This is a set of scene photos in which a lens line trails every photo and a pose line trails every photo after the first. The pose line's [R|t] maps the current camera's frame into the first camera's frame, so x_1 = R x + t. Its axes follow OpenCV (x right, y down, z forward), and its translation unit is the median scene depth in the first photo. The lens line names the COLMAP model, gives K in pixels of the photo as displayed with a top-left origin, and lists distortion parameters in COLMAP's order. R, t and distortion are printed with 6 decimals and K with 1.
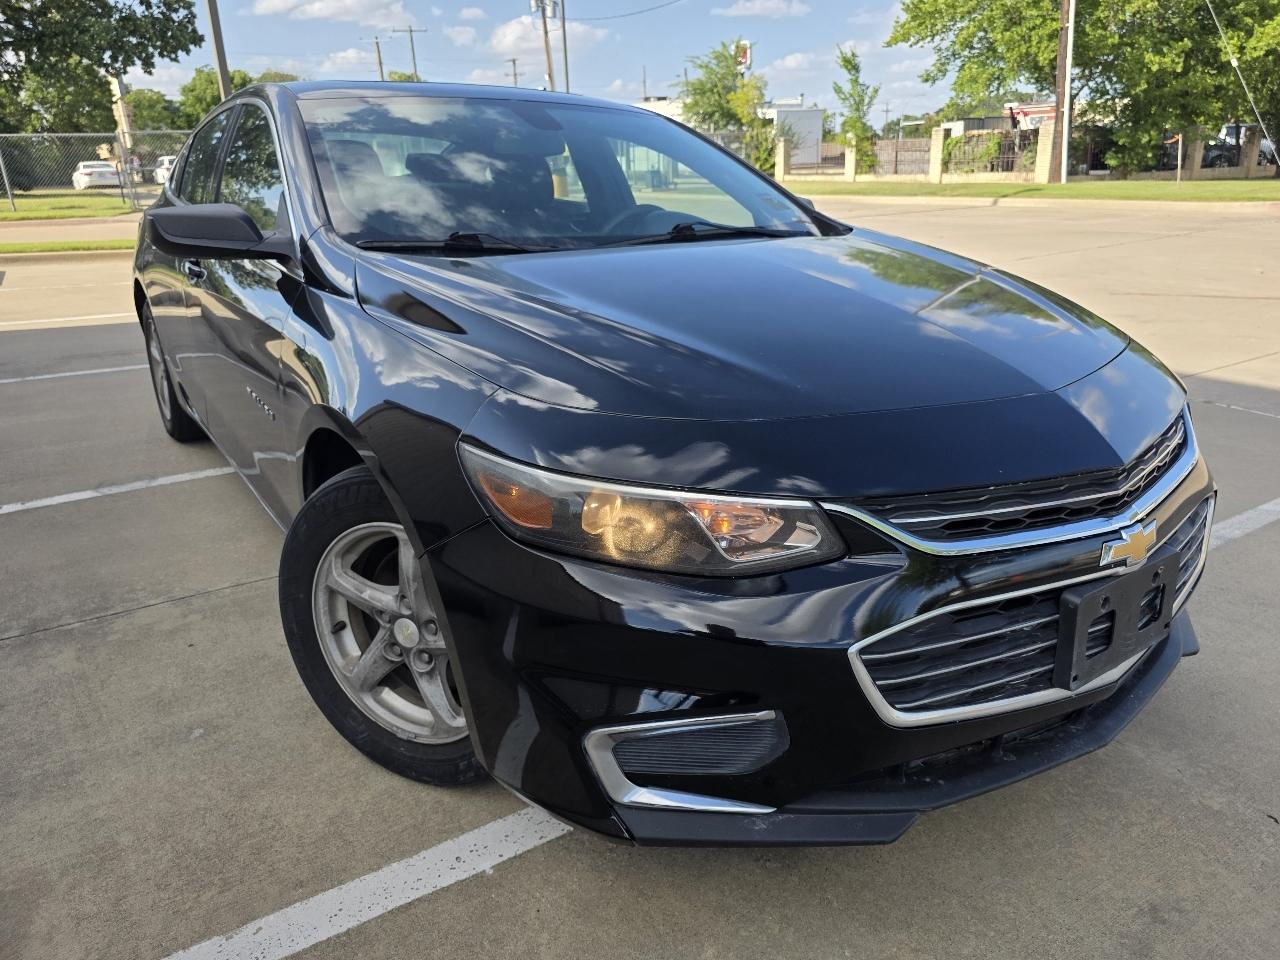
lens RADIAL K [[993.1, 0, 690.6], [0, 993.1, 476.4], [0, 0, 1]] dist [0.050012, -0.065646]
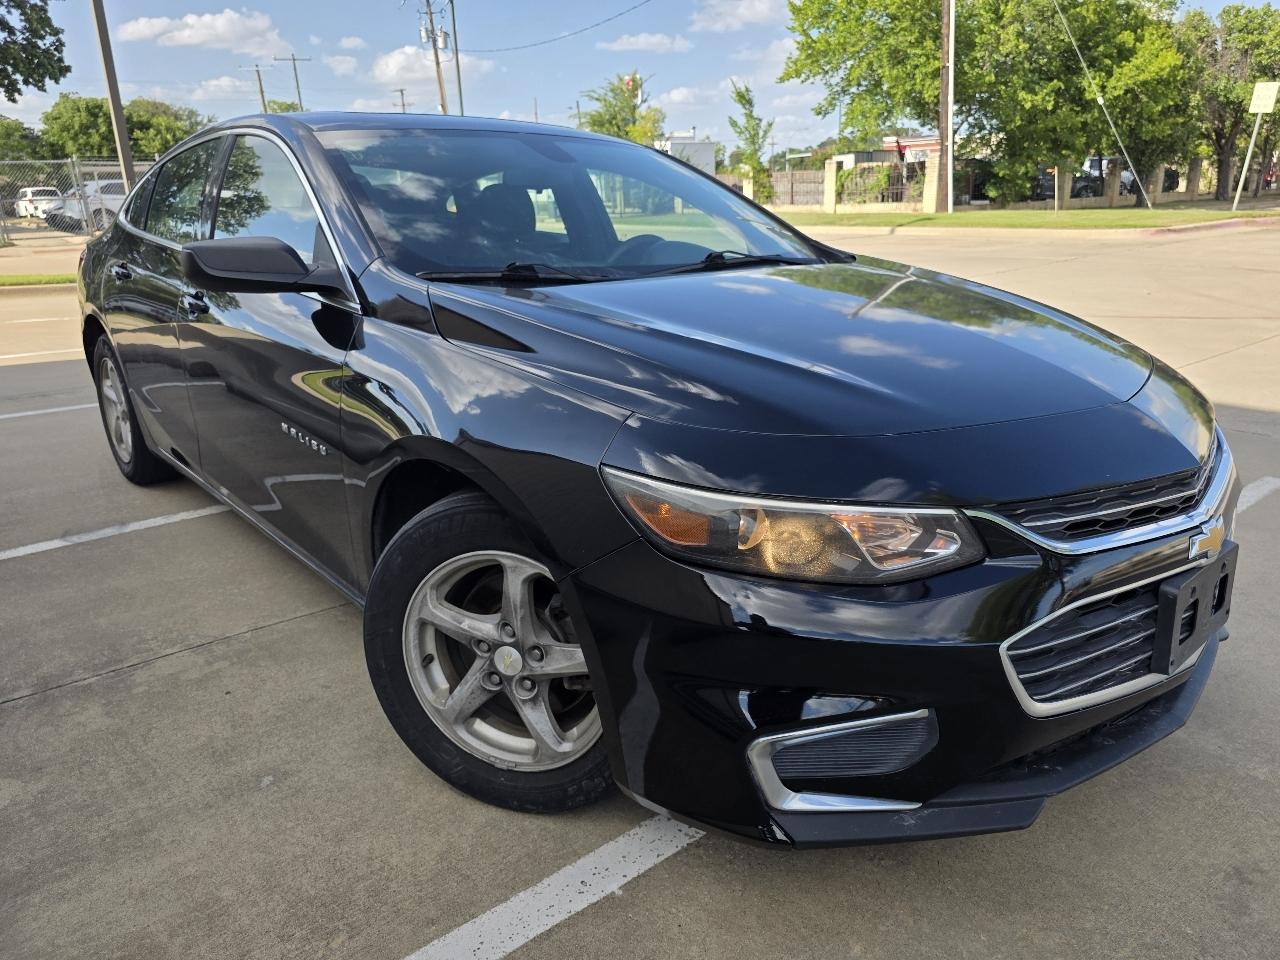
lens RADIAL K [[993.1, 0, 690.6], [0, 993.1, 476.4], [0, 0, 1]] dist [0.050012, -0.065646]
pose [[0.991462, -0.036669, 0.125131, -0.208551], [0.040138, 0.998874, -0.025309, 0.004242], [-0.124062, 0.030115, 0.991817, -0.017857]]
